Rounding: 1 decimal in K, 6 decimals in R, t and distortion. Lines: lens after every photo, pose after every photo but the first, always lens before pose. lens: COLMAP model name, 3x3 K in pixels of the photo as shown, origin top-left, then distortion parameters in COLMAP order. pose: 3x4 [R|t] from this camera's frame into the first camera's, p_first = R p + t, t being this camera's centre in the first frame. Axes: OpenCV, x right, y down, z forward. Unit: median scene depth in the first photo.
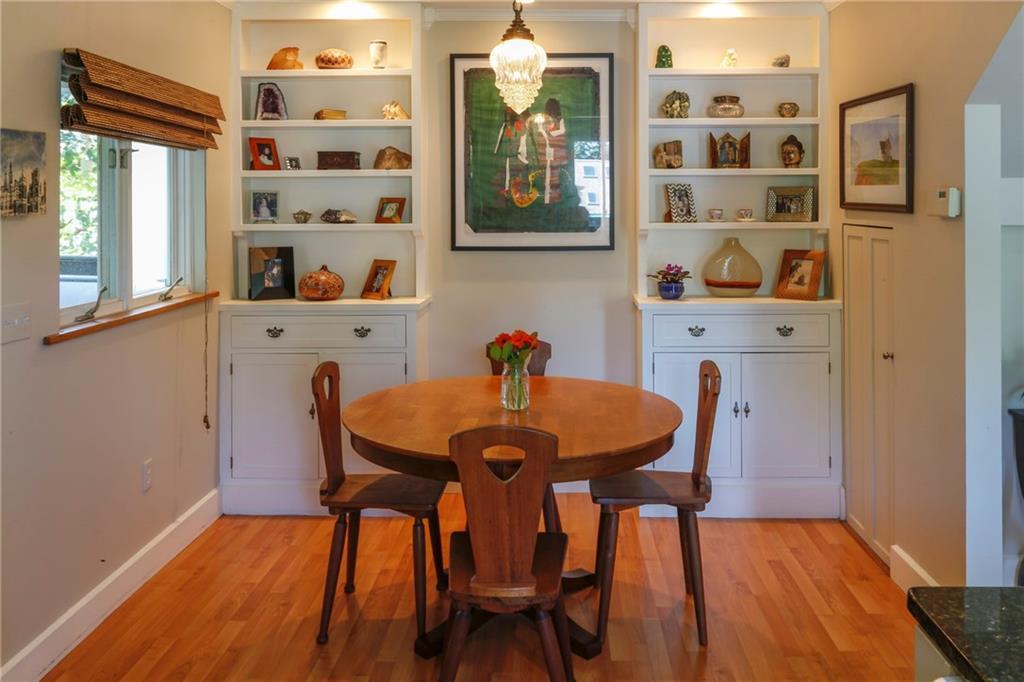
lens RADIAL K [[866.0, 0, 555.8], [0, 866.0, 205.6], [0, 0, 1]] dist [-0.006968, 0.062854]
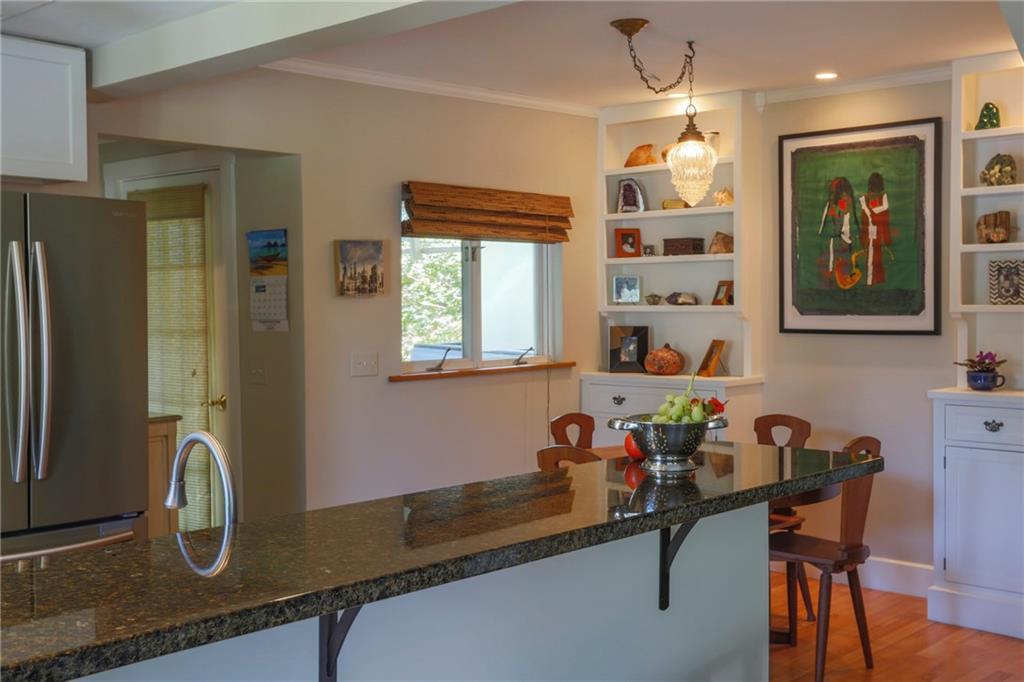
lens RADIAL K [[1170.6, 0, 512.0], [0, 1170.6, 341.0], [0, 0, 1]] dist [0.007426, 0.144983]
pose [[0.732347, 0.022608, -0.680556, 0.588257], [0.004328, 0.999274, 0.037853, 0.008950], [0.680917, -0.030667, 0.731718, -0.210957]]
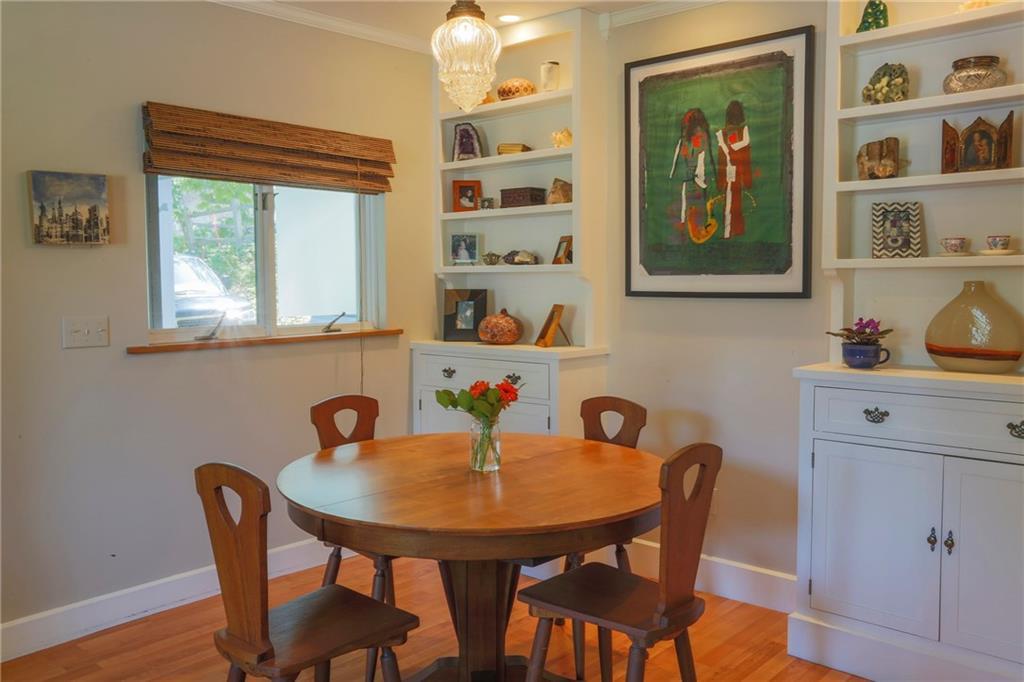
lens RADIAL K [[865.9, 0, 512.0], [0, 865.9, 341.0], [0, 0, 1]] dist [-0.032524, 0.079331]
pose [[0.744727, 0.047742, -0.665659, 0.377289], [0.000978, 0.997359, 0.072626, 0.034640], [0.667368, -0.054737, 0.742714, 0.287590]]
